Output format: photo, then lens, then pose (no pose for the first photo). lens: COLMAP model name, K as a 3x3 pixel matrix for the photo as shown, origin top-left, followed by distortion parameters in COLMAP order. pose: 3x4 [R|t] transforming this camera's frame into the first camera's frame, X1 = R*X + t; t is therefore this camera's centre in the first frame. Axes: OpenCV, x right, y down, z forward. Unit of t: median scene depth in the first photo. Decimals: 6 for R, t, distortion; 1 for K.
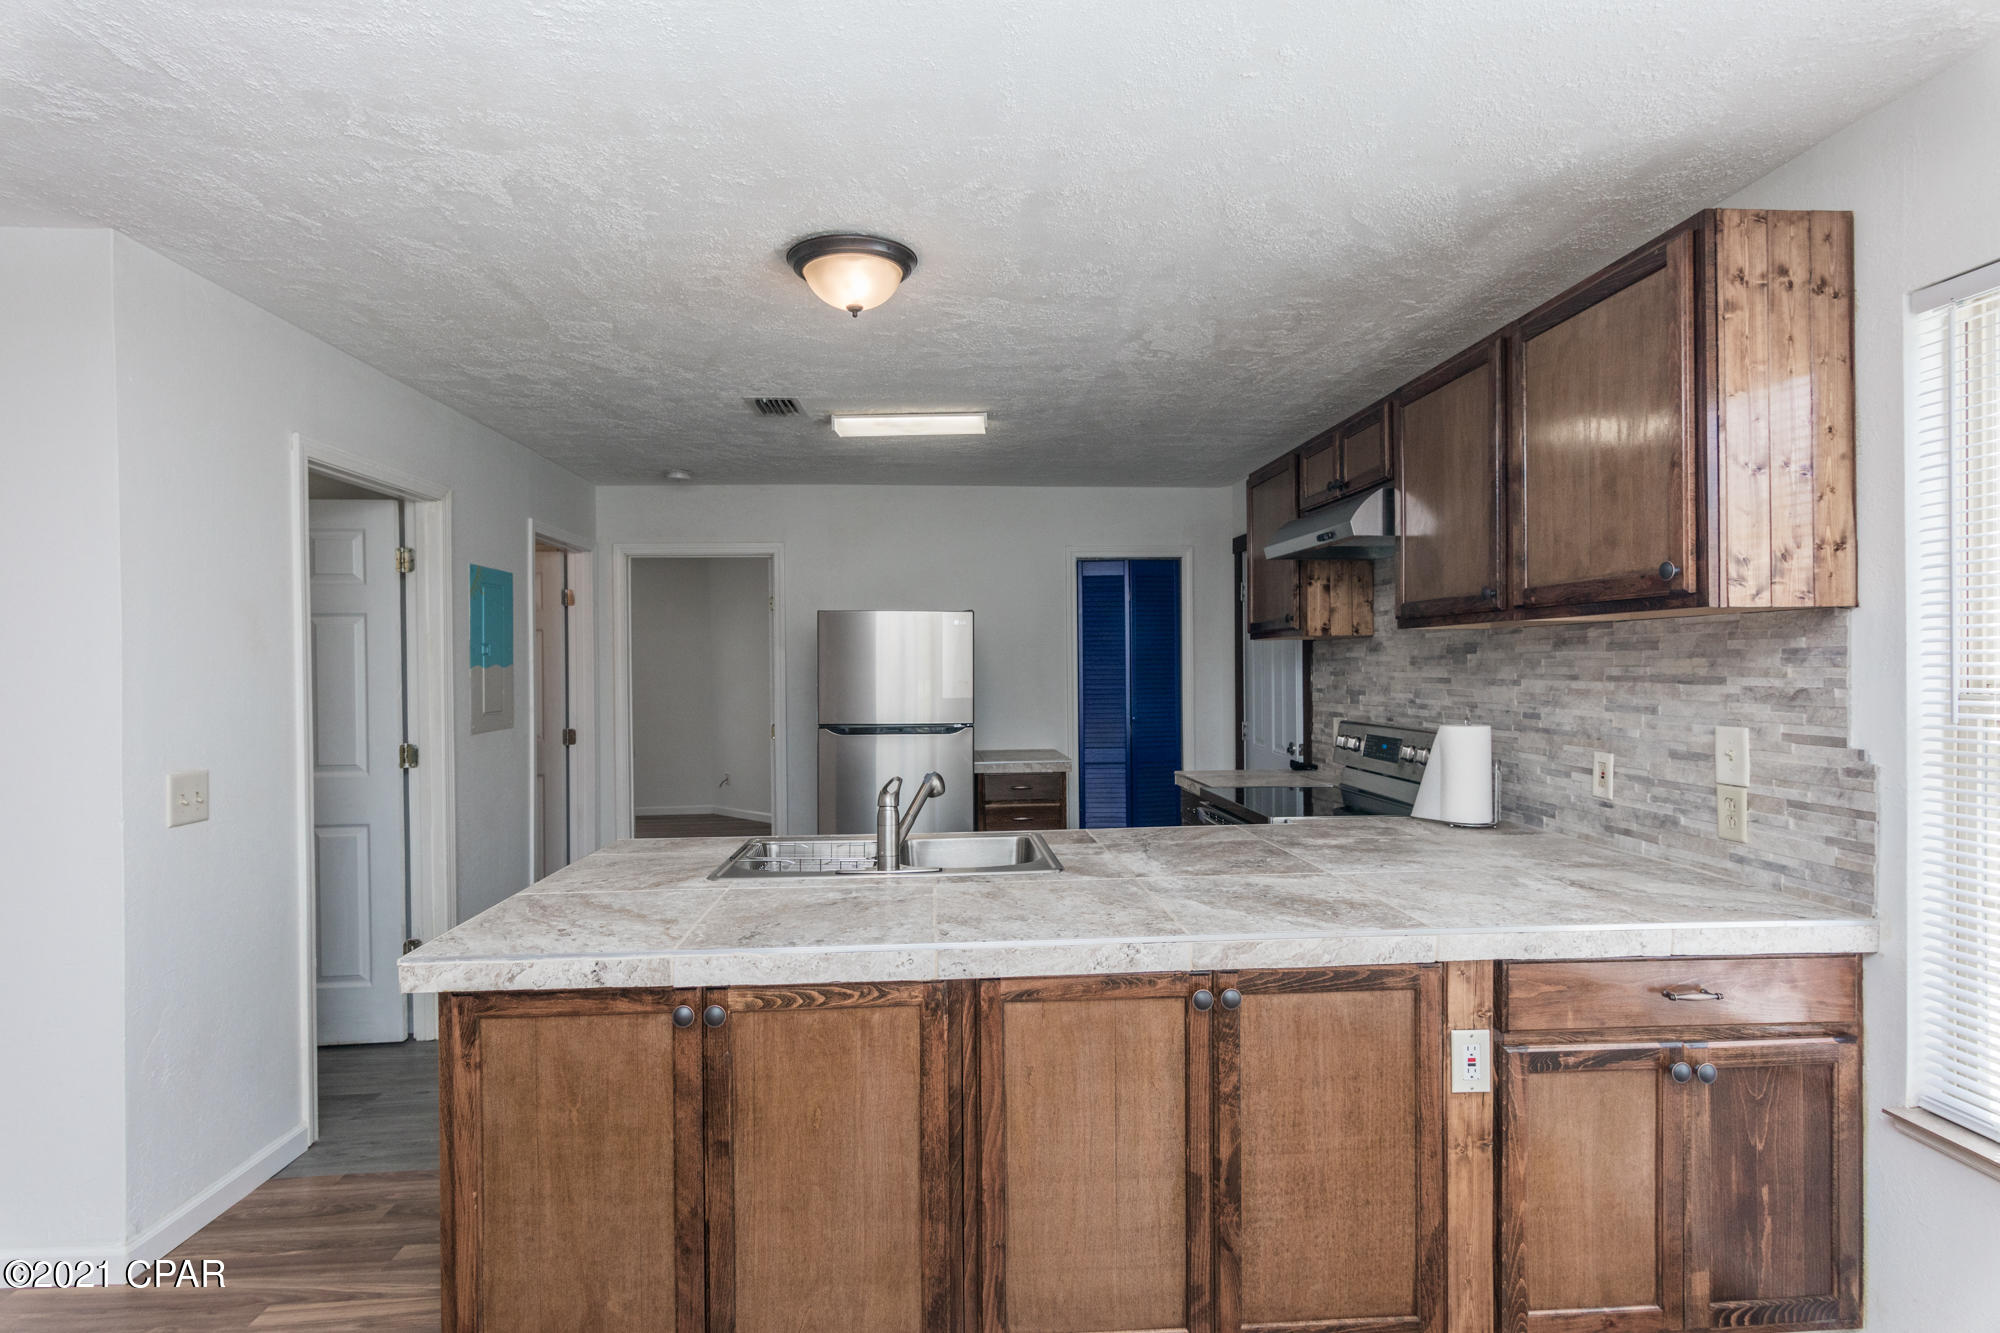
lens RADIAL K [[962.1, 0, 996.9], [0, 962.1, 666.6], [0, 0, 1]] dist [0.002493, -0.000410]
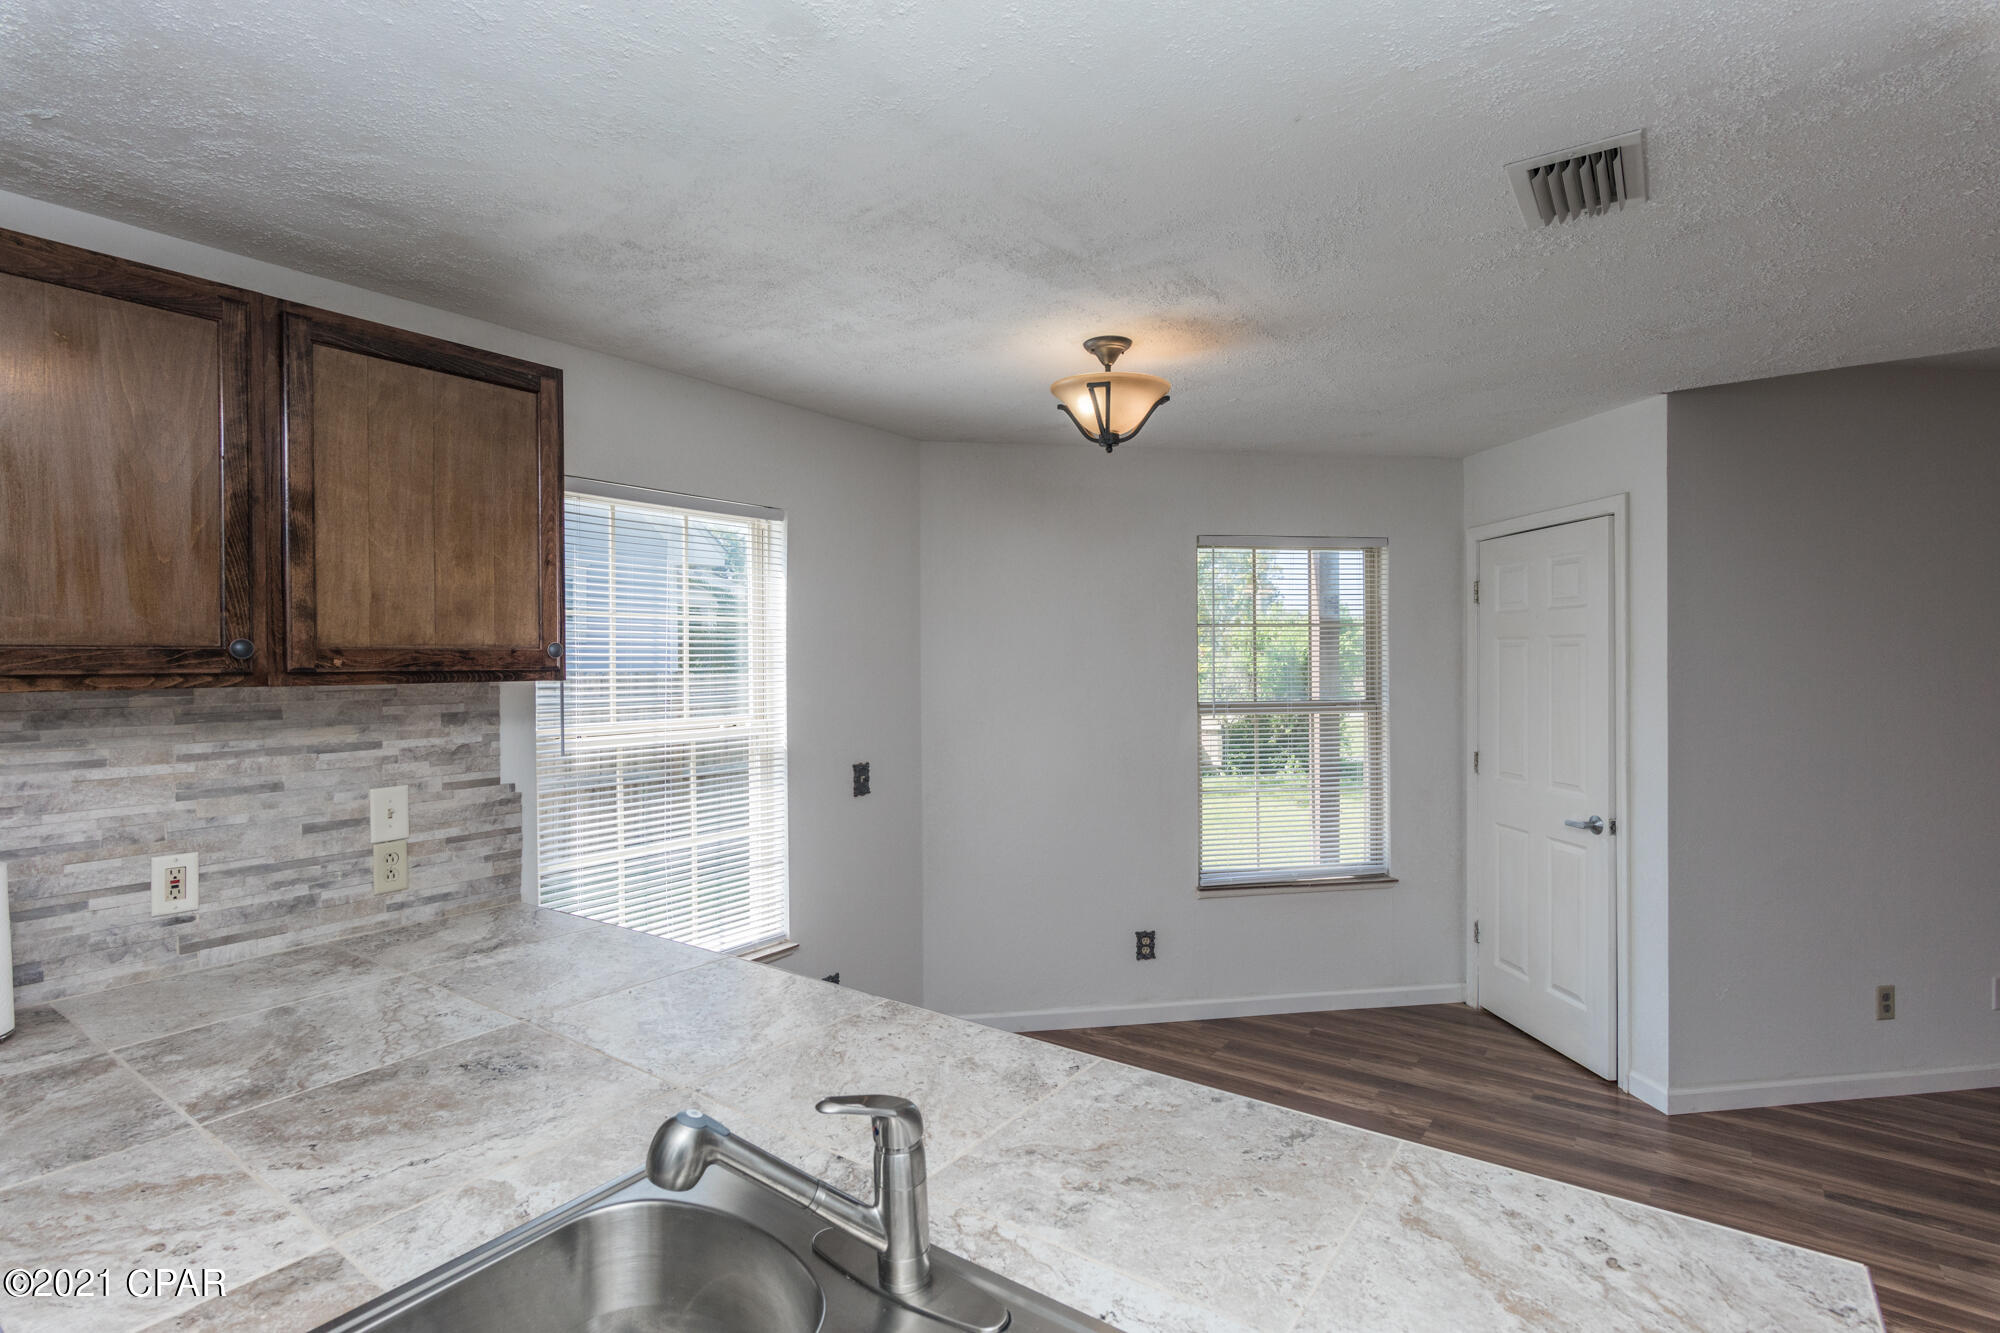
lens RADIAL K [[962.1, 0, 996.9], [0, 962.1, 666.6], [0, 0, 1]] dist [0.002493, -0.000410]
pose [[-0.767595, 0.008122, 0.640883, -0.419052], [0.014731, 0.999879, 0.004972, -0.062696], [-0.640765, 0.013257, -0.767622, 1.290822]]
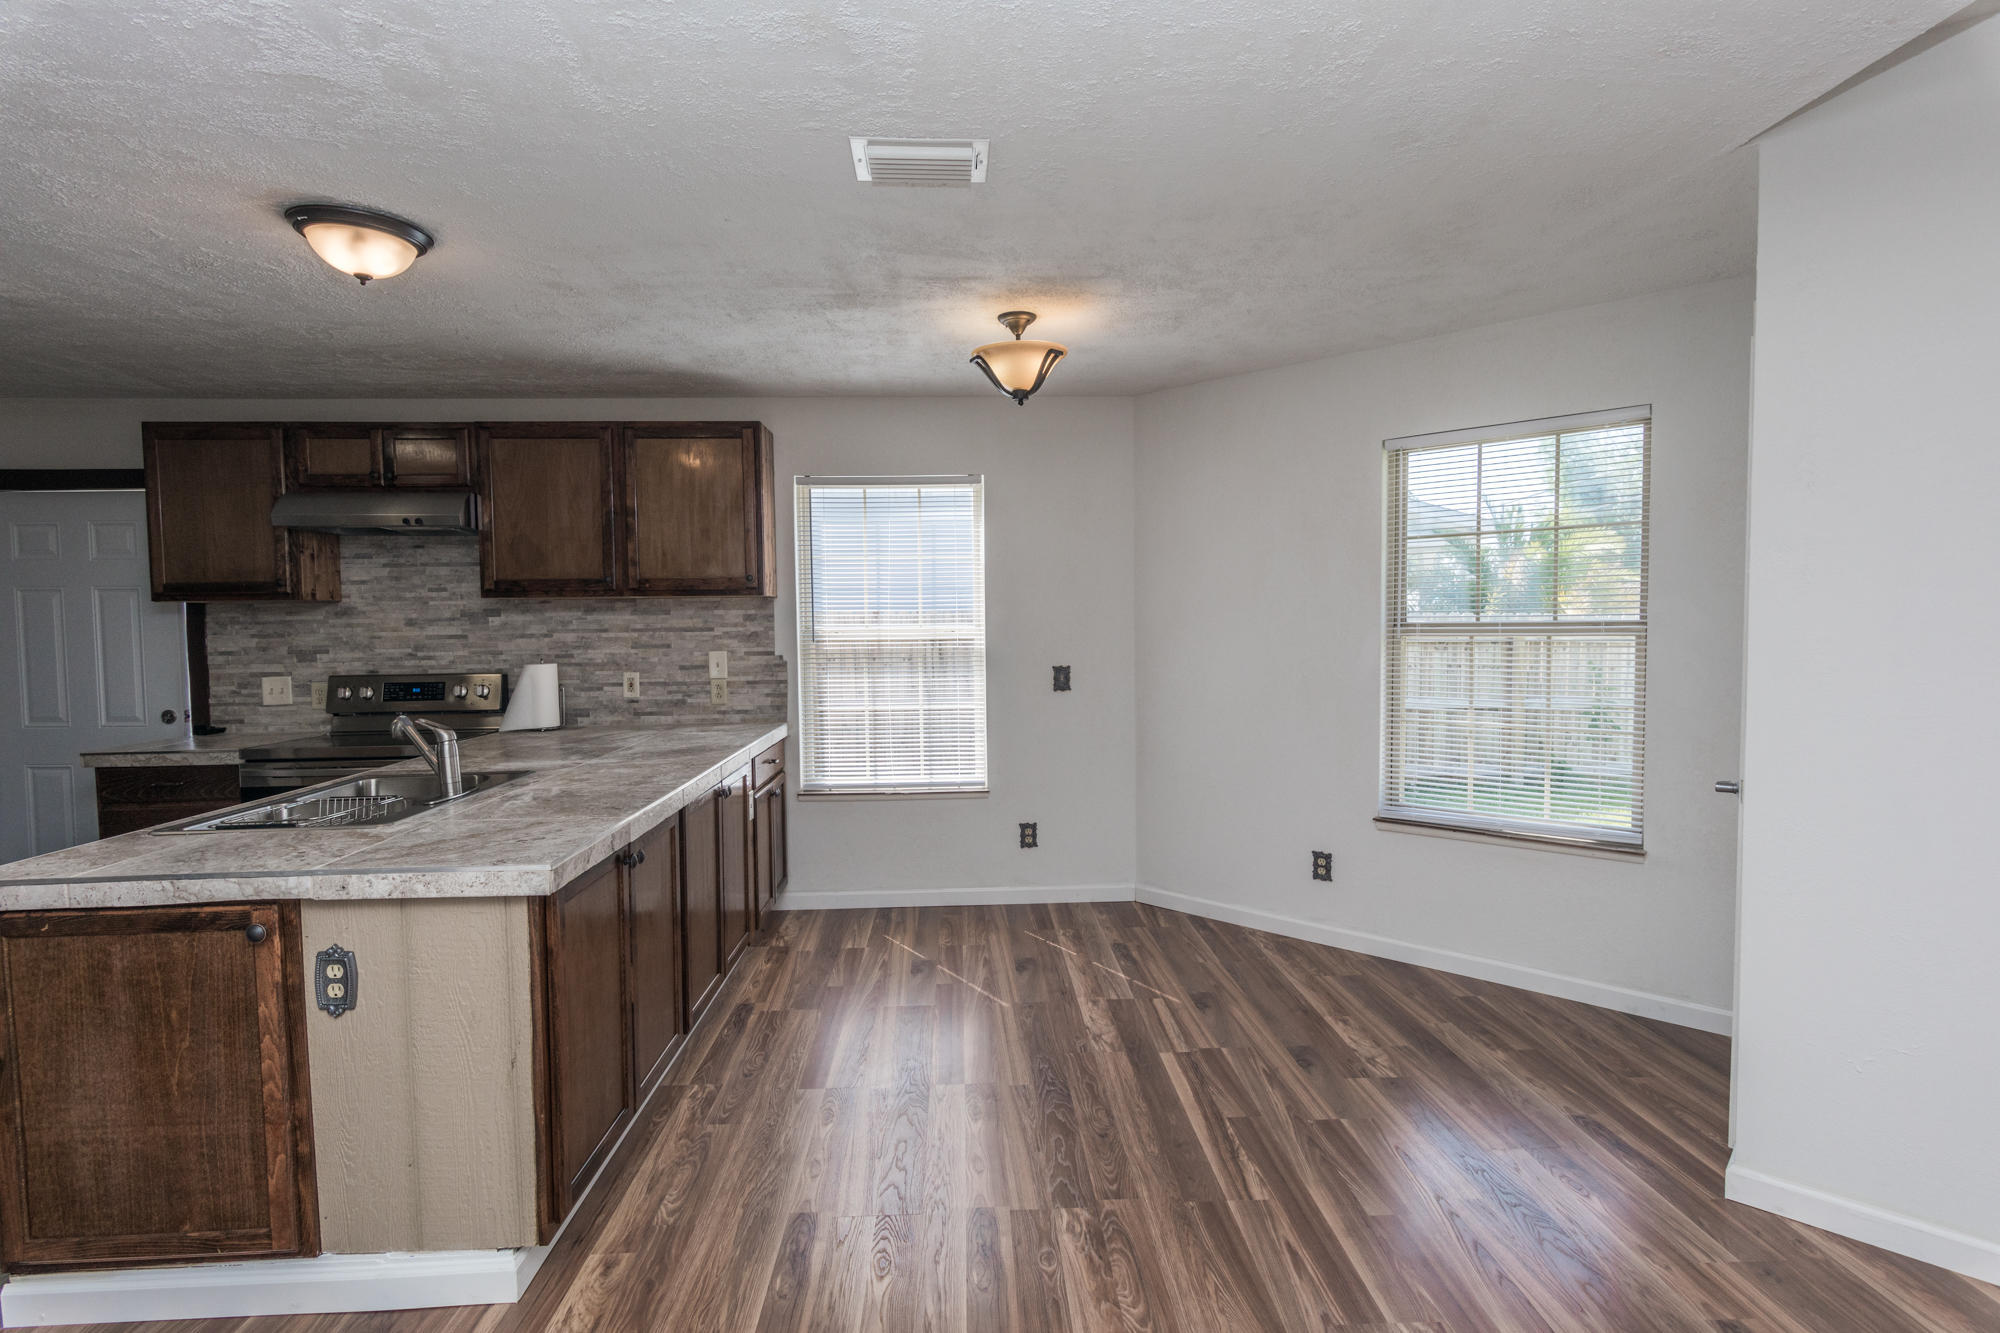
lens RADIAL K [[966.5, 0, 1000.0], [0, 966.5, 666.5], [0, 0, 1]] dist [0.001596, 0.000086]
pose [[0.025147, -0.040054, 0.998881, -1.249626], [0.014966, 0.999100, 0.039686, 0.020051], [-0.999572, 0.013951, 0.025724, 0.302213]]
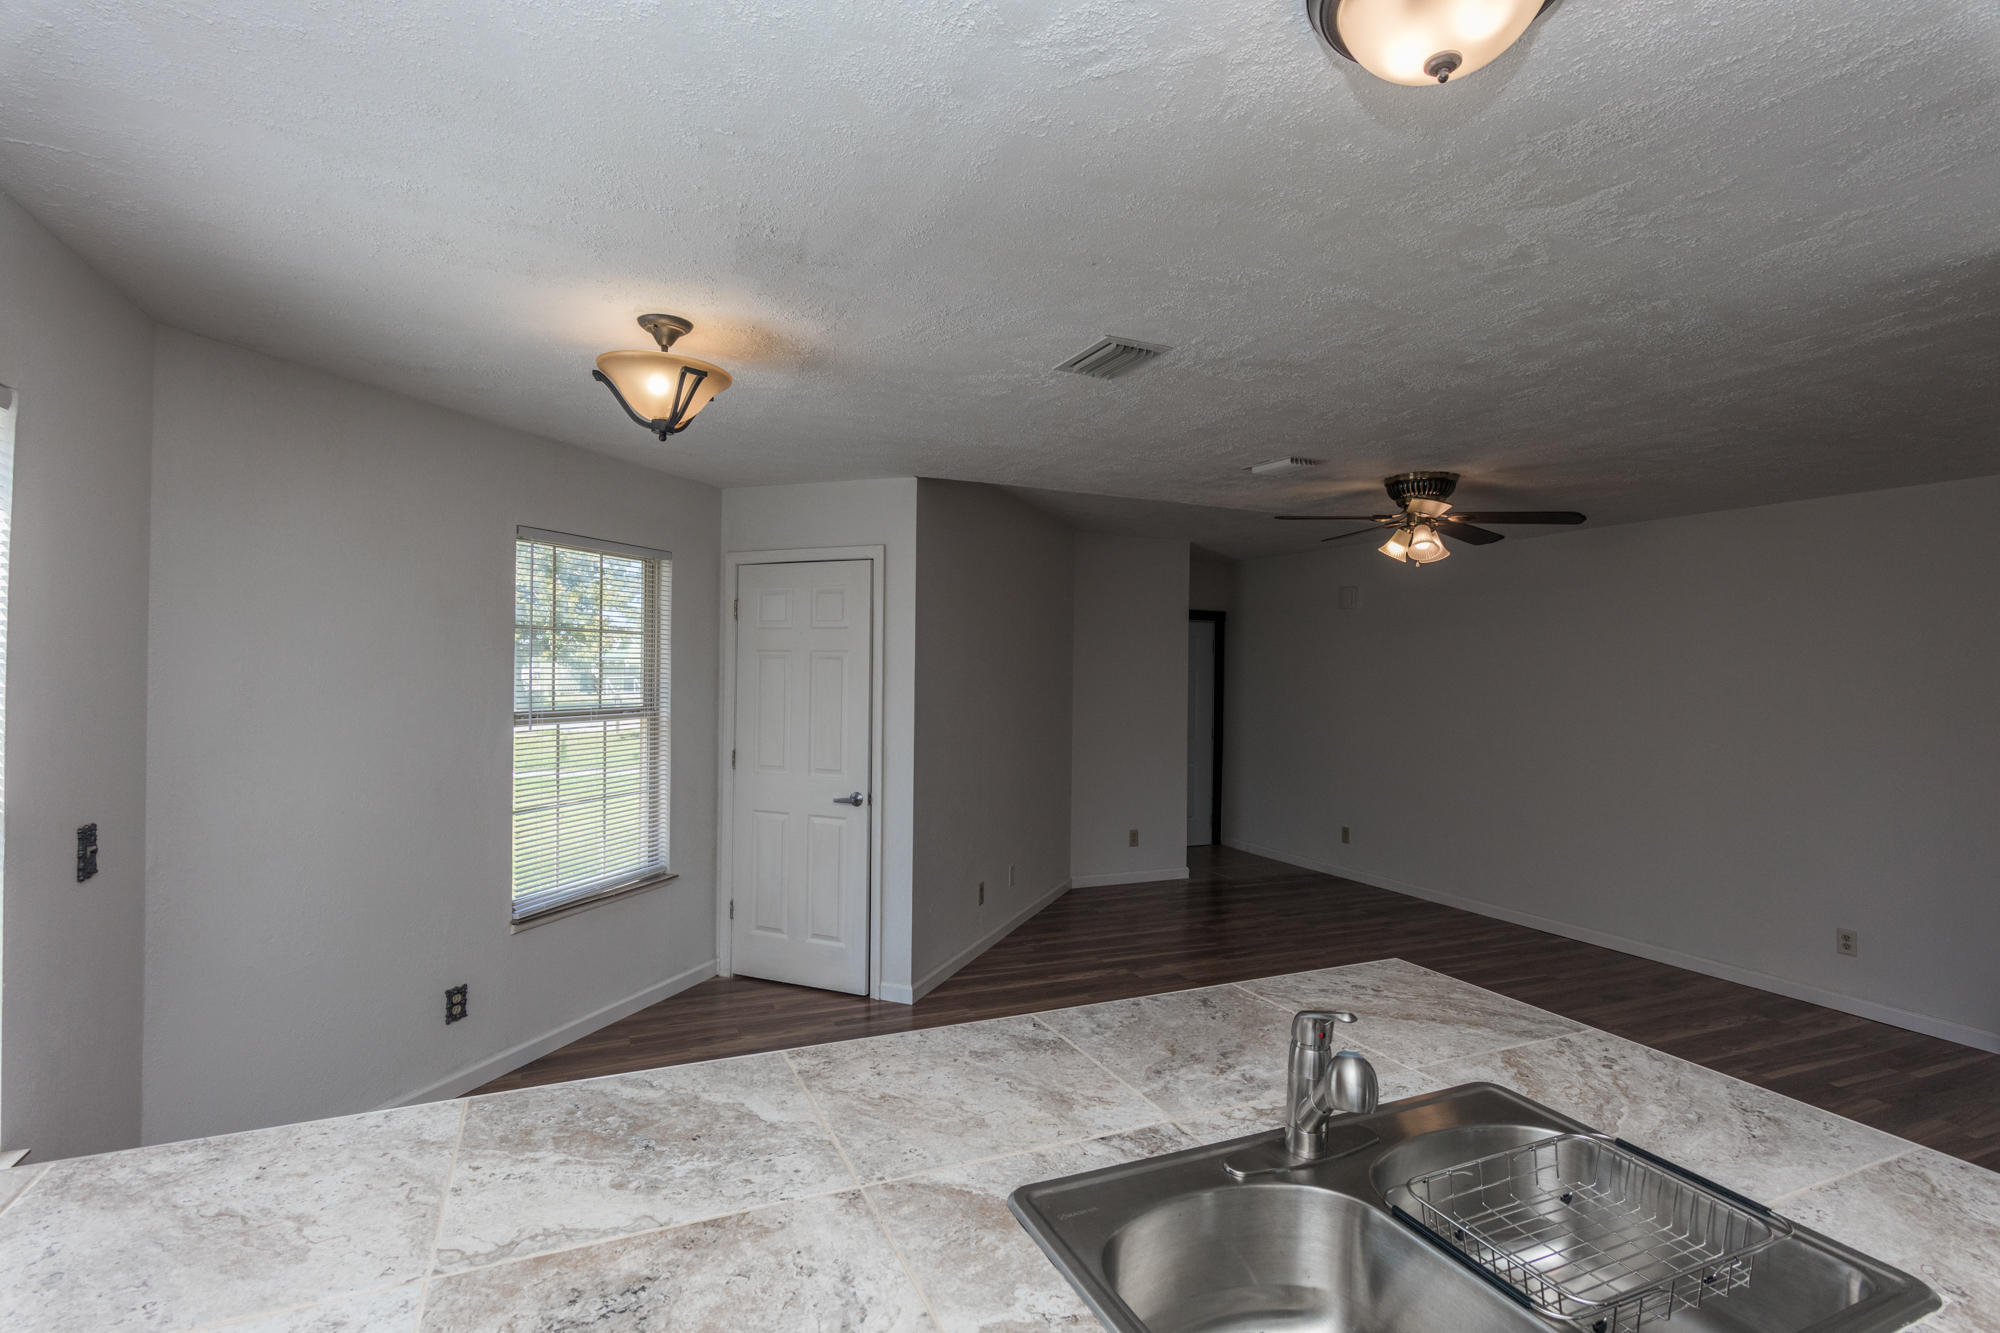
lens RADIAL K [[962.1, 0, 996.9], [0, 962.1, 666.6], [0, 0, 1]] dist [0.002493, -0.000410]
pose [[-0.936909, -0.004533, -0.349545, 0.248277], [-0.005789, 0.999980, 0.002551, -0.066674], [0.349526, 0.004413, -0.936916, 1.446104]]
